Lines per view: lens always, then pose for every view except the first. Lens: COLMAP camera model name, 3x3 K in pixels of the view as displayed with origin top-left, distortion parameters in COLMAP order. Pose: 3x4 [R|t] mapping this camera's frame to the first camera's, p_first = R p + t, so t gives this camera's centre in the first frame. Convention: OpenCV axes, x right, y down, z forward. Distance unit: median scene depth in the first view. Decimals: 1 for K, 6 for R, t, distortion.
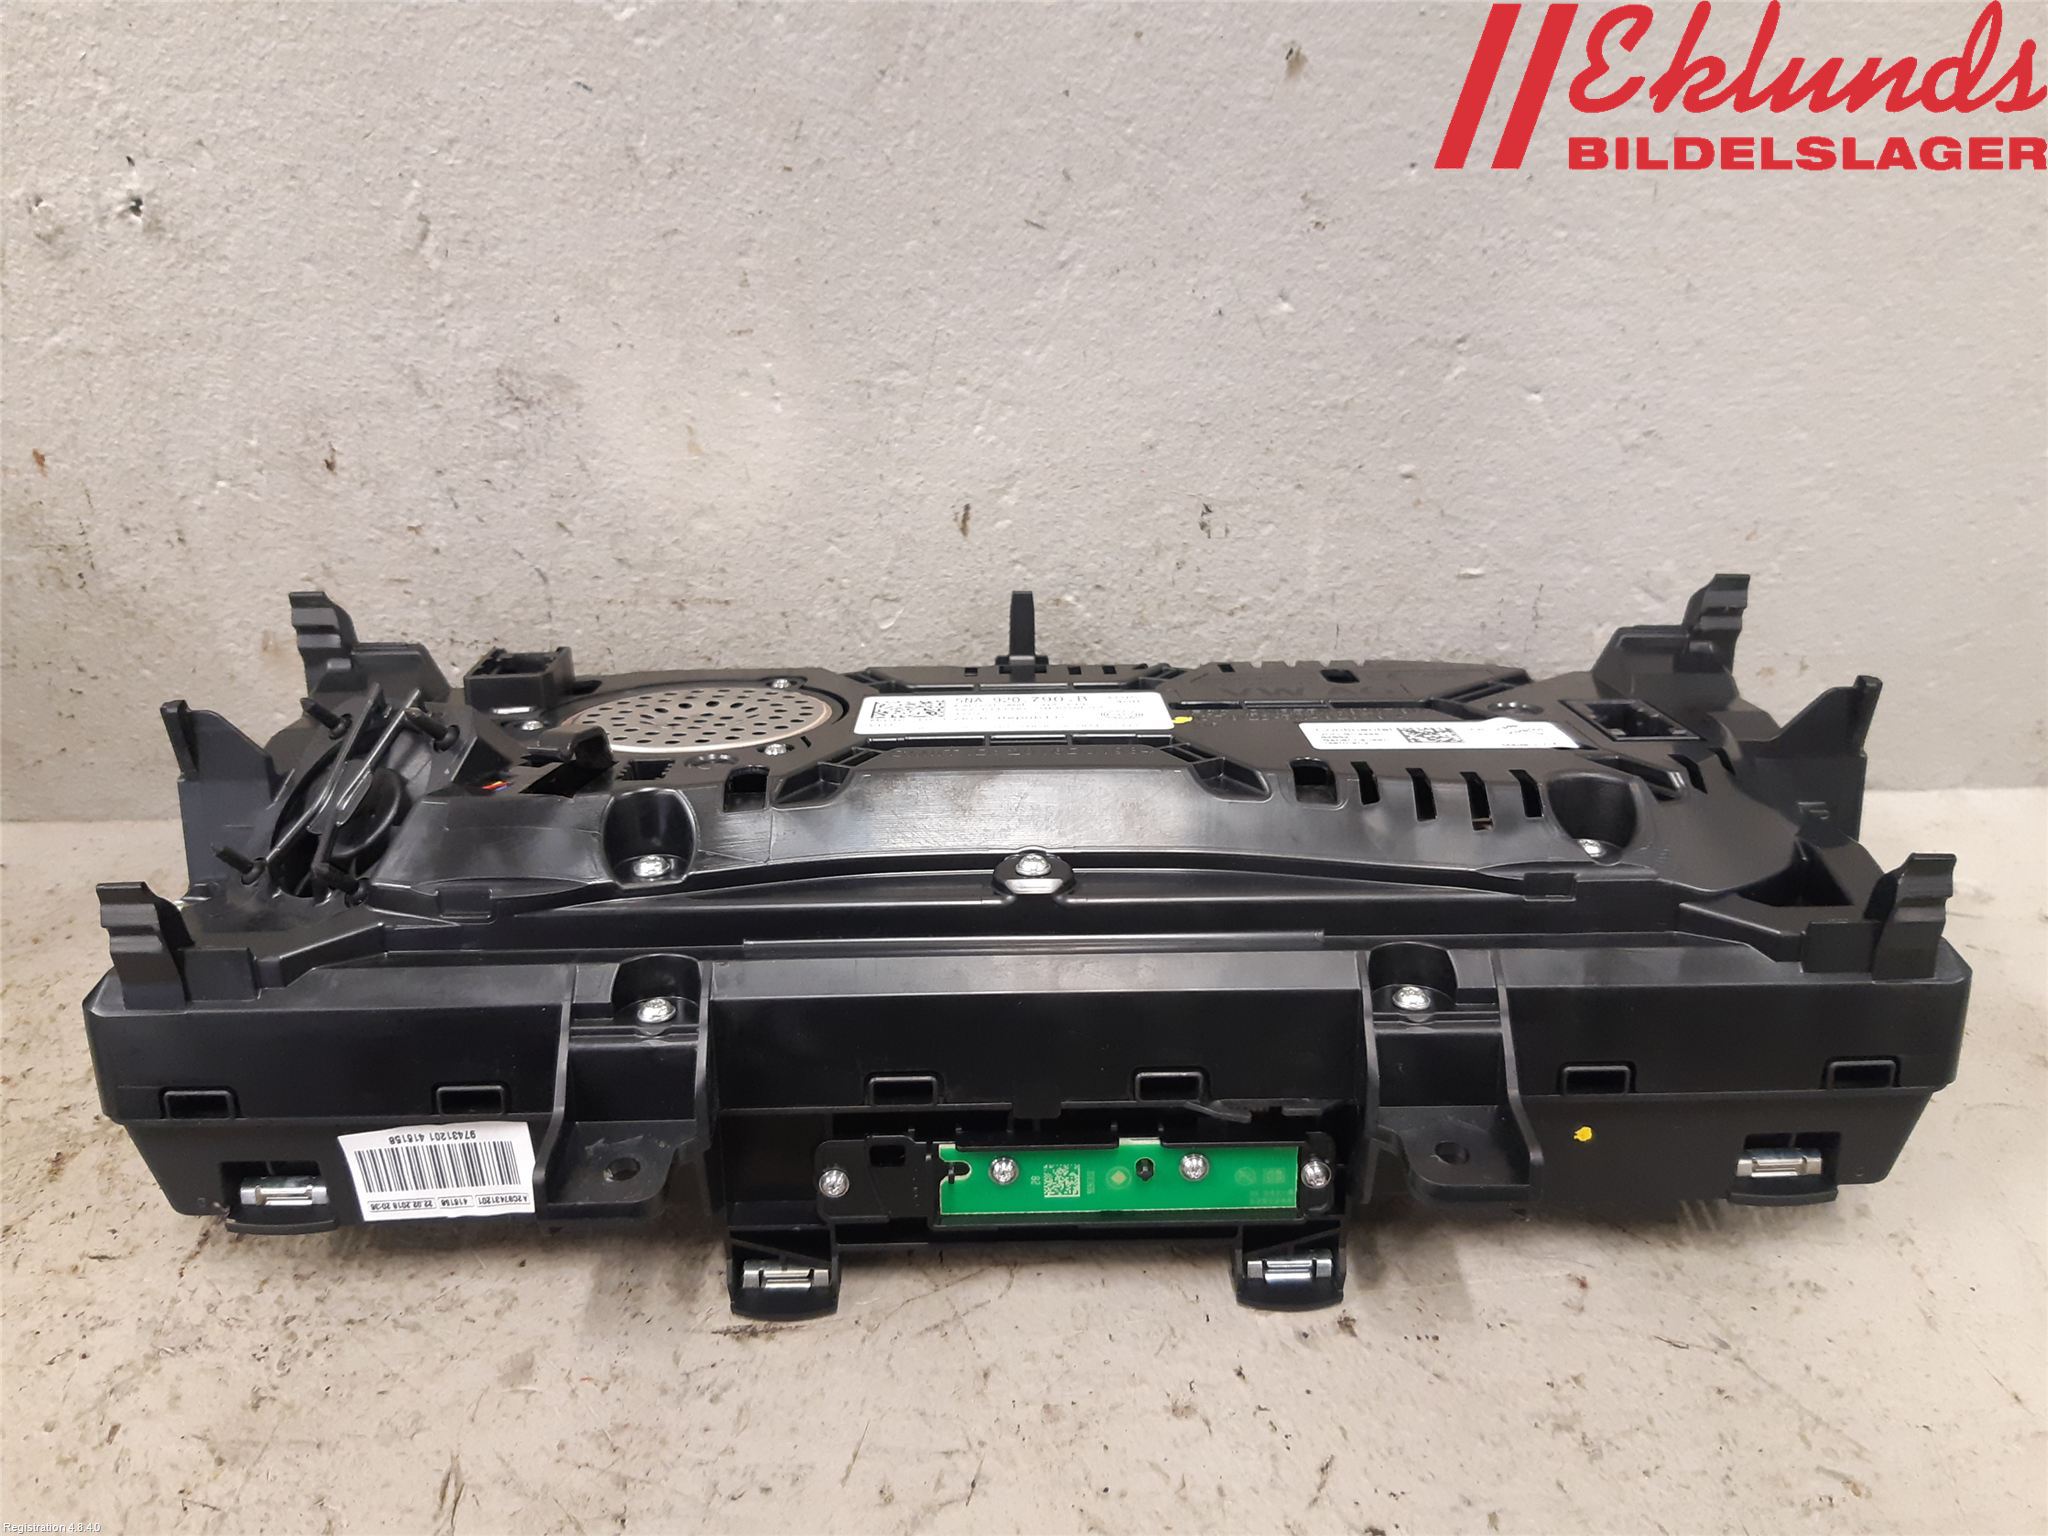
lens RADIAL K [[1557.0, 0, 1024.0], [0, 1557.0, 763.5], [0, 0, 1]] dist [0.015360, -0.035824]
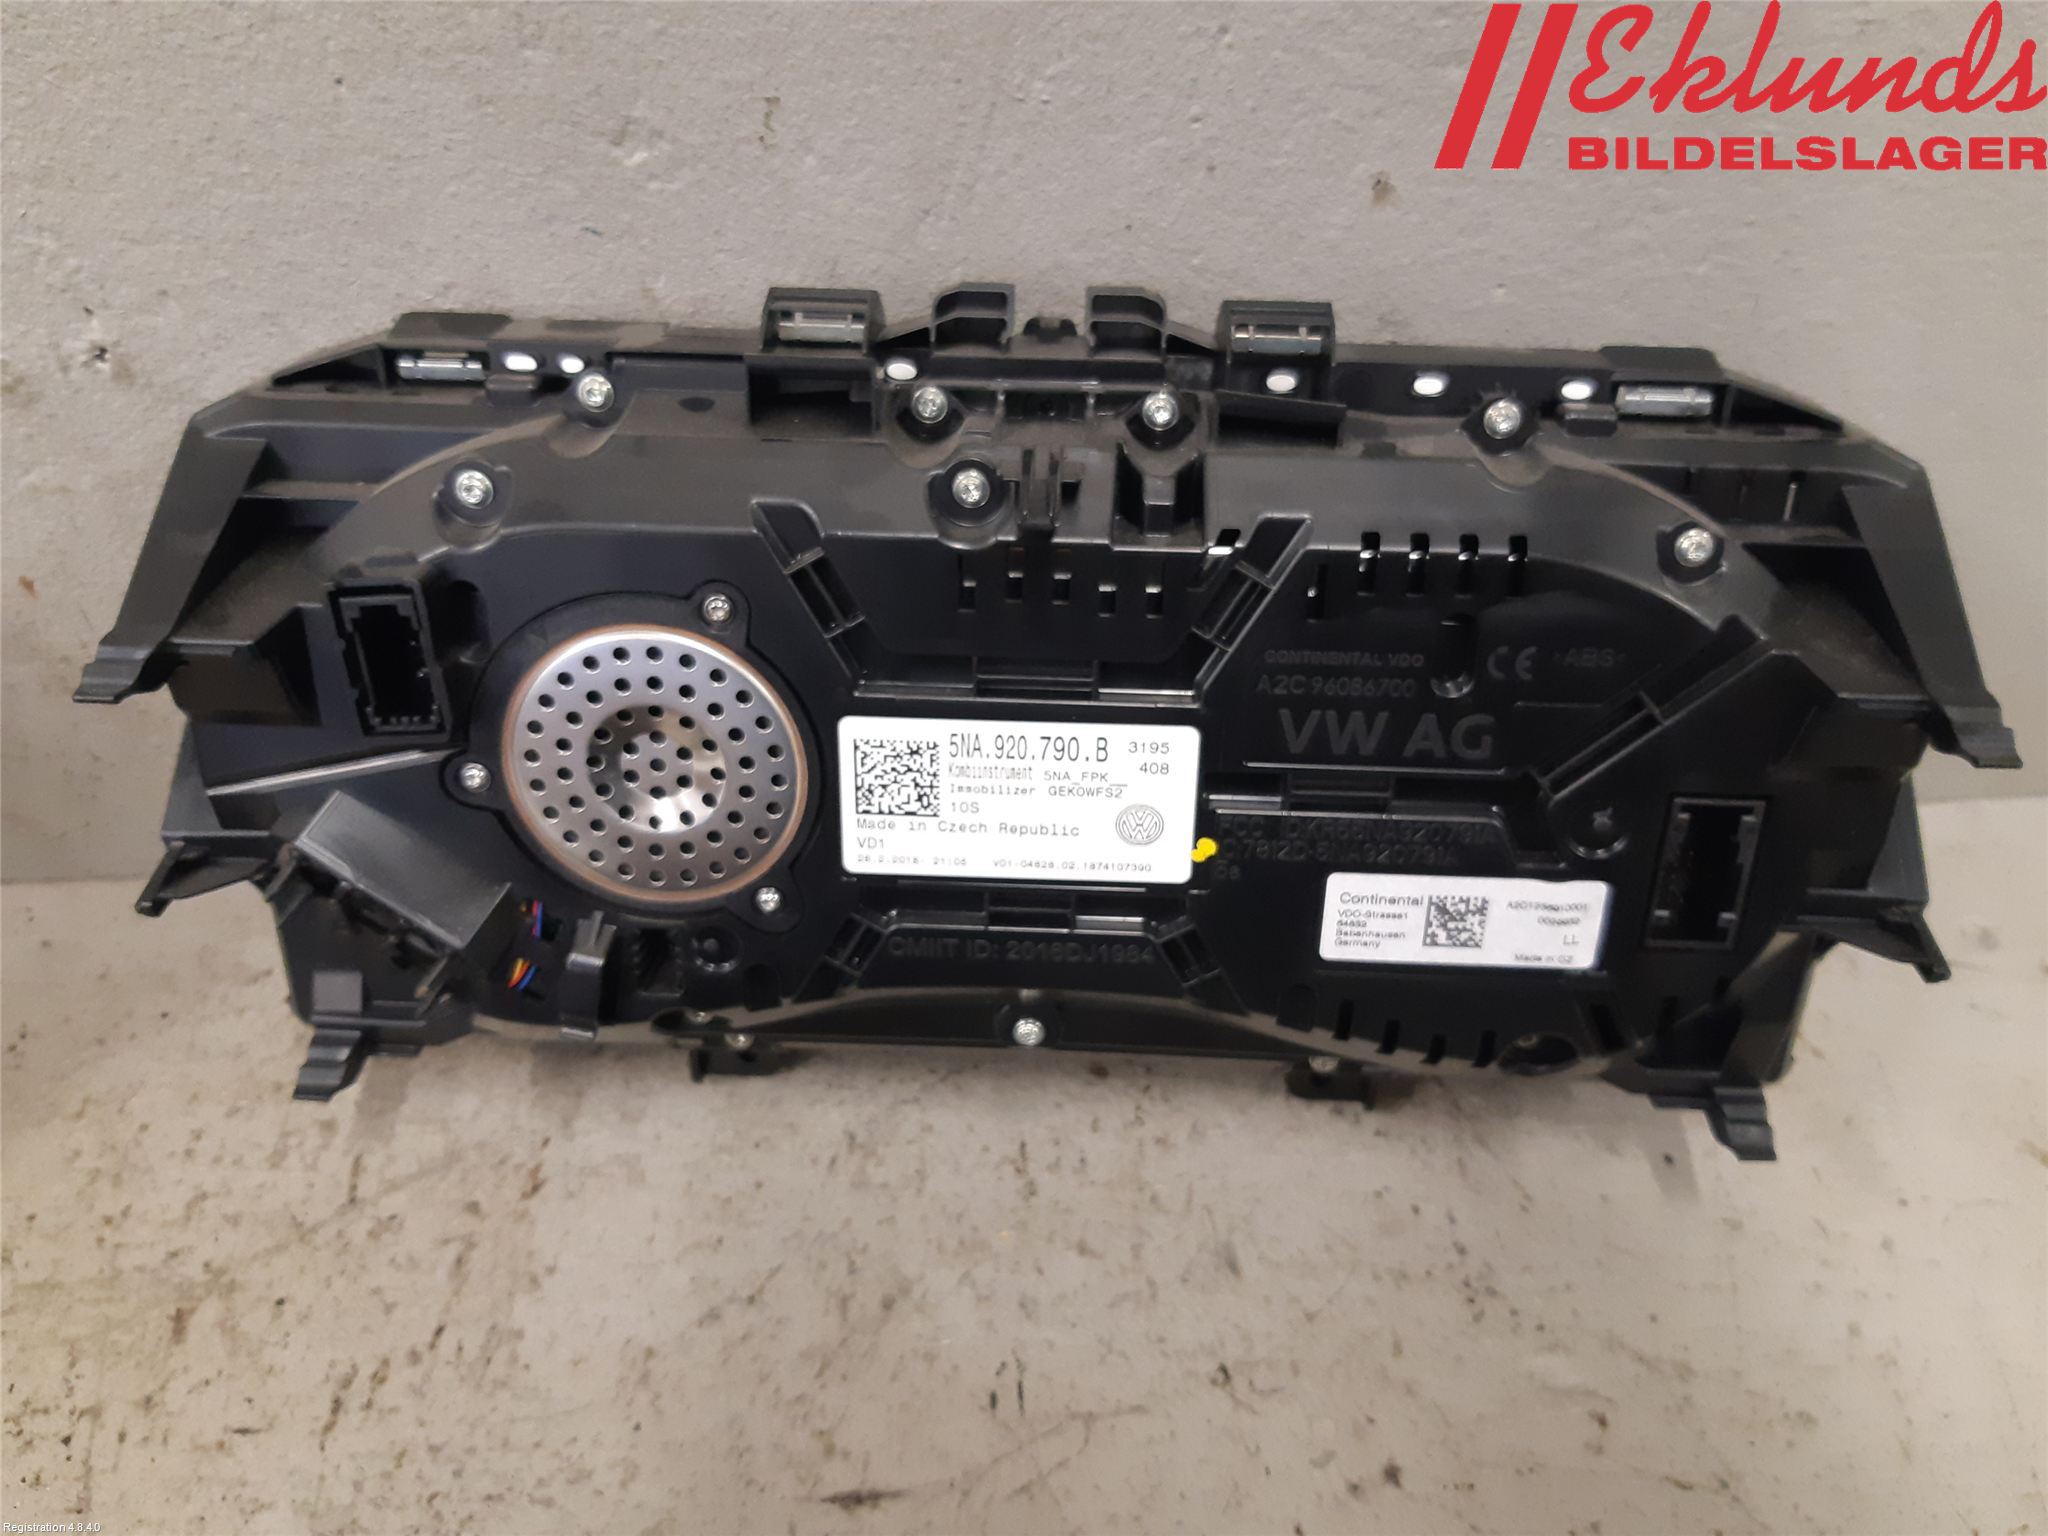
lens RADIAL K [[1557.0, 0, 1040.0], [0, 1557.0, 841.2], [0, 0, 1]] dist [0.015360, -0.035824]
pose [[0.999425, -0.020783, 0.026778, -0.056859], [0.013399, 0.967870, 0.251092, -0.317636], [-0.031136, -0.250589, 0.967593, 0.037231]]
